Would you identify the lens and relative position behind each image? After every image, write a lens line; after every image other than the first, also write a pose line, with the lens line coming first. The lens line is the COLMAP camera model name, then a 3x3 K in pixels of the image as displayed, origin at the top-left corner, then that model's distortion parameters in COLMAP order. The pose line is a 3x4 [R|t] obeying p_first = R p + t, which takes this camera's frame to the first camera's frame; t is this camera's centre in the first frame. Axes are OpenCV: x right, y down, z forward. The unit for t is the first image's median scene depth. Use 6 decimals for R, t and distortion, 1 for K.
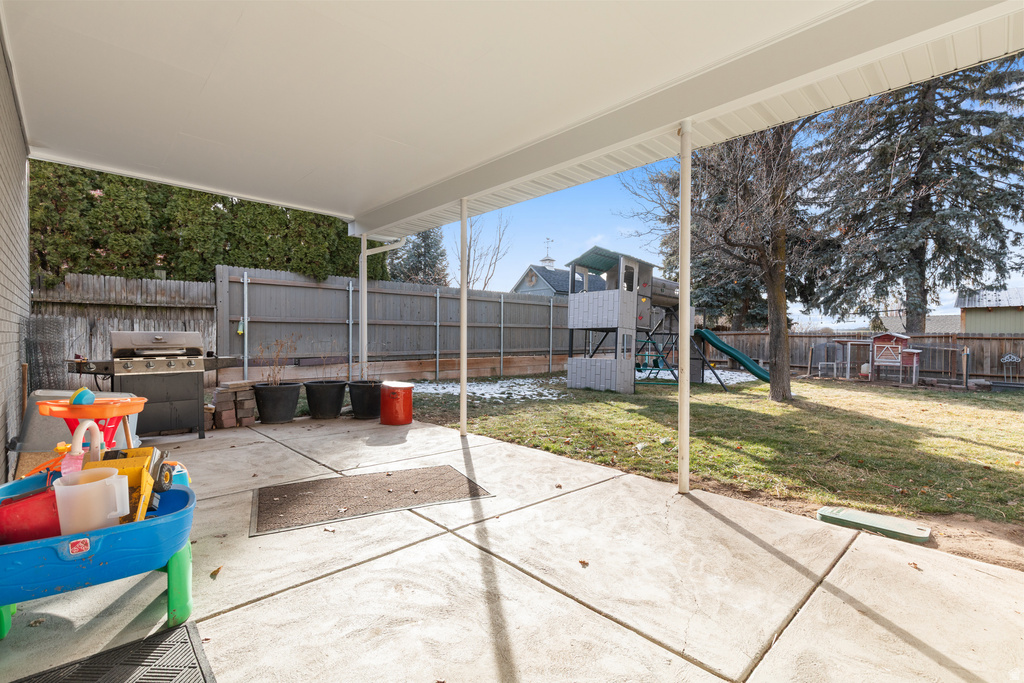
lens RADIAL K [[461.9, 0, 512.0], [0, 461.9, 341.5], [0, 0, 1]] dist [0.005582, 0.000153]
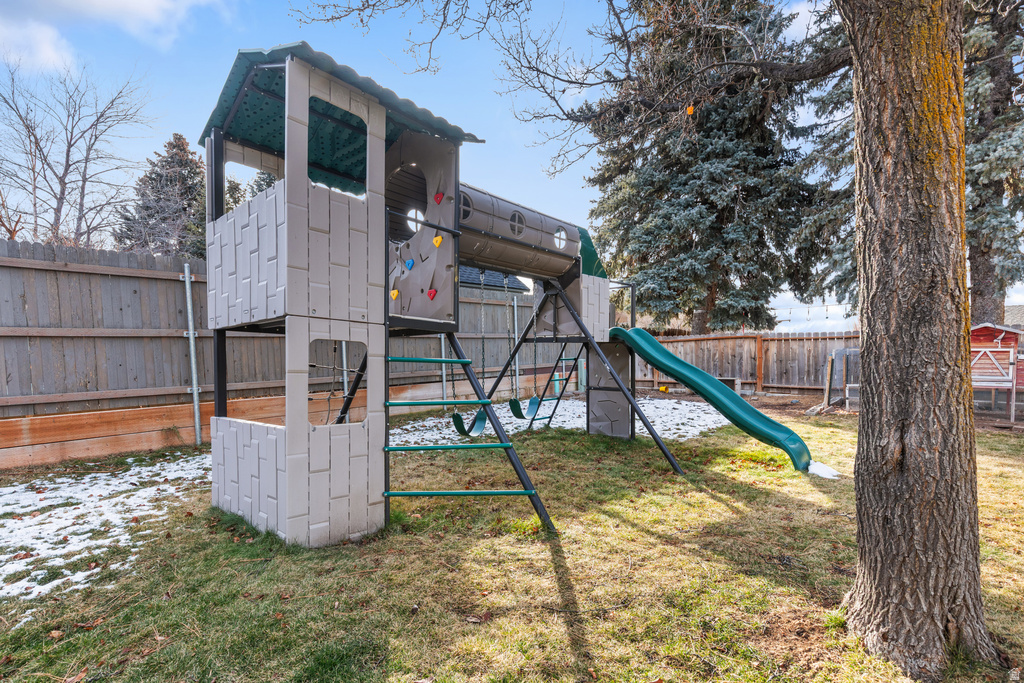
lens RADIAL K [[453.1, 0, 510.5], [0, 453.1, 371.8], [0, 0, 1]] dist [0.023015, 0.000041]
pose [[0.997635, -0.034979, 0.059160, 0.198661], [0.033038, 0.998894, 0.033468, -0.001246], [-0.060265, -0.031435, 0.997687, 0.410530]]
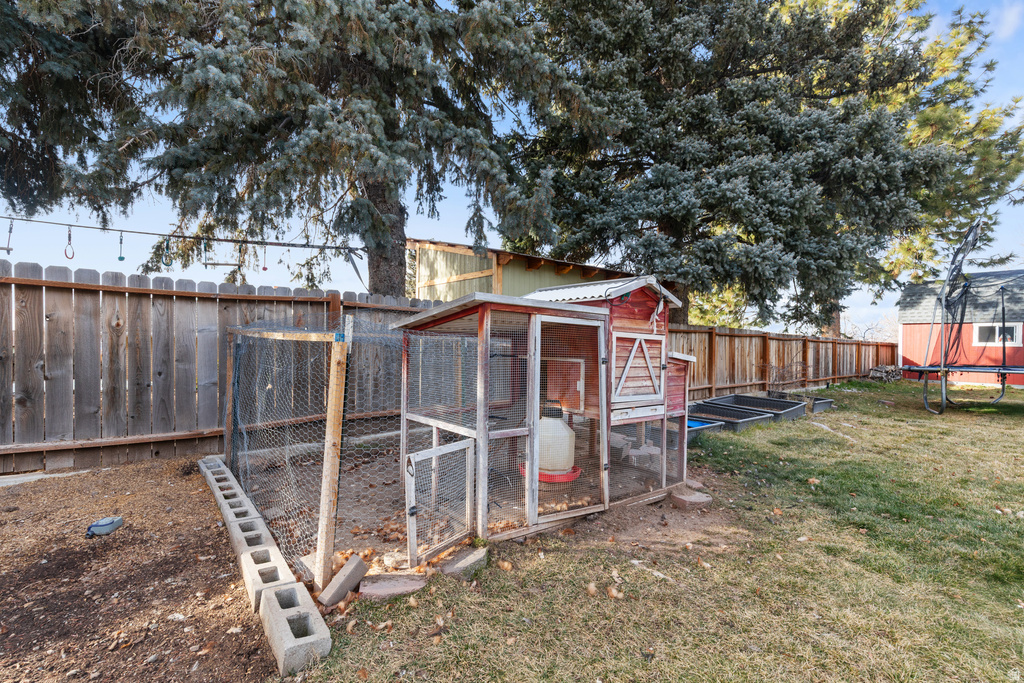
lens RADIAL K [[461.9, 0, 512.0], [0, 461.9, 341.5], [0, 0, 1]] dist [0.005582, 0.000153]
pose [[0.062087, -0.006781, 0.998048, 0.438736], [-0.006218, 0.999955, 0.007181, 0.007231], [-0.998051, -0.006651, 0.062042, 0.805538]]
